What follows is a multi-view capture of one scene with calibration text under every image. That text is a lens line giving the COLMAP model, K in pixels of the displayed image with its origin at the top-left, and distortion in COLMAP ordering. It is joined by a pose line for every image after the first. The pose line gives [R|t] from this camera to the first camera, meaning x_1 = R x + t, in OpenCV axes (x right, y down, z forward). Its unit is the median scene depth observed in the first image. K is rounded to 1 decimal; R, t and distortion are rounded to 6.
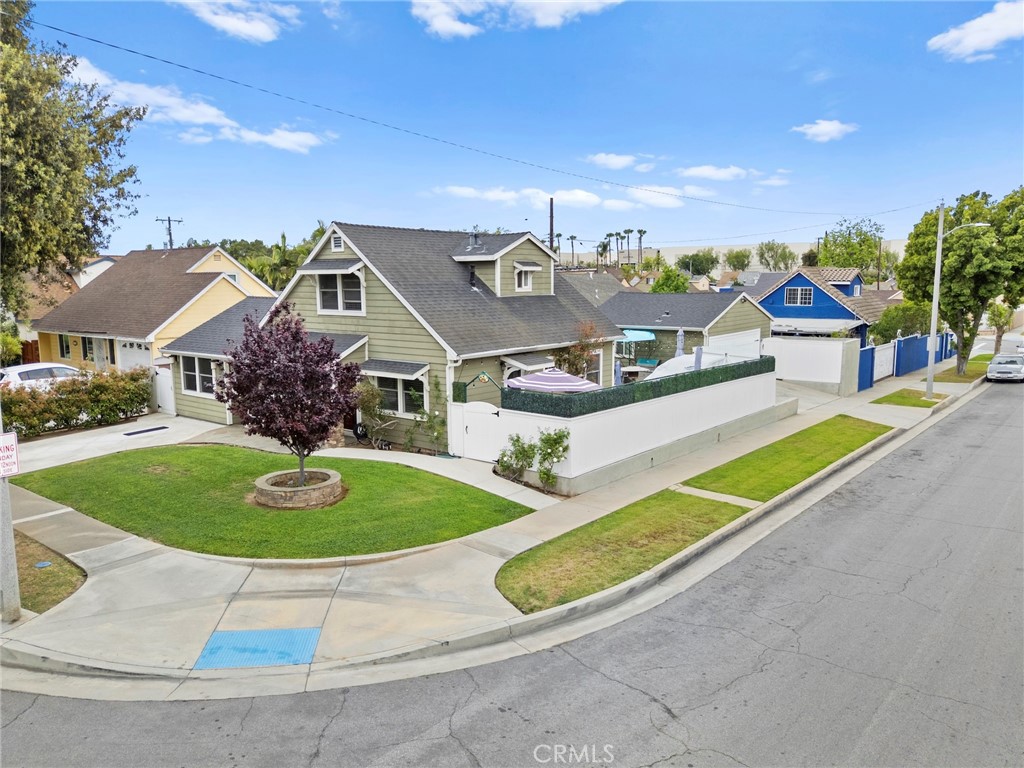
lens RADIAL K [[733.8, 0, 512.0], [0, 733.8, 384.0], [0, 0, 1]] dist [0.036056, -0.006003]
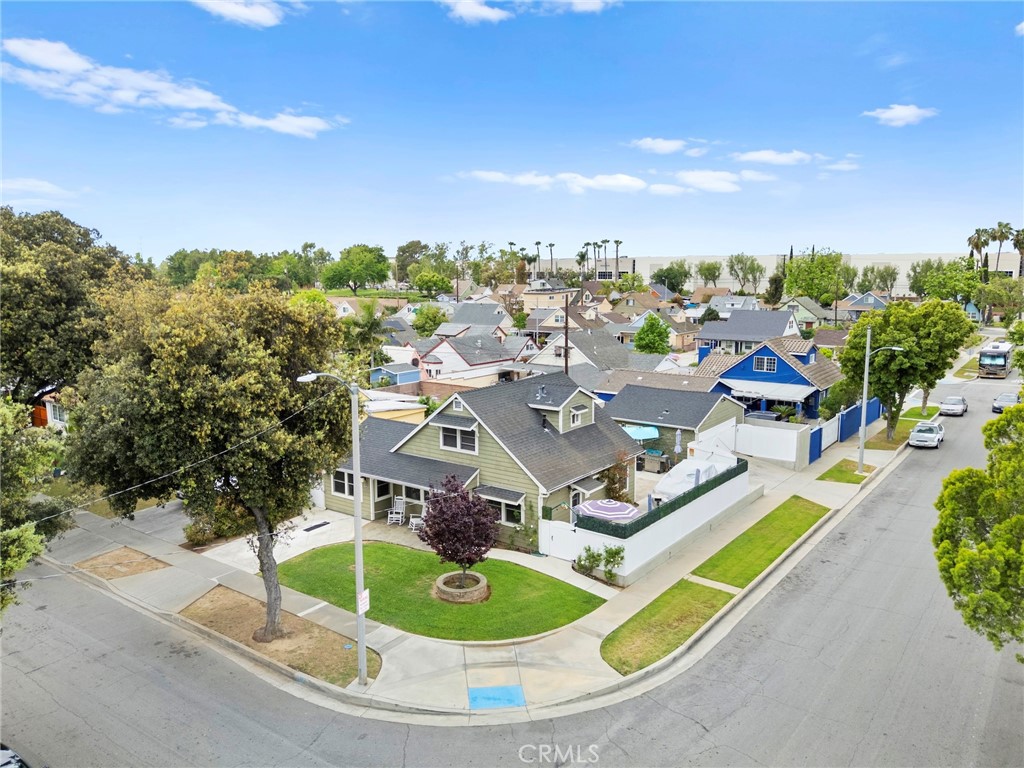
lens RADIAL K [[733.8, 0, 512.0], [0, 733.8, 384.0], [0, 0, 1]] dist [0.036056, -0.006003]
pose [[0.999253, -0.002832, 0.038544, -0.218879], [0.002291, 0.999899, 0.014055, -0.303178], [-0.038580, -0.013956, 0.999158, -0.575570]]
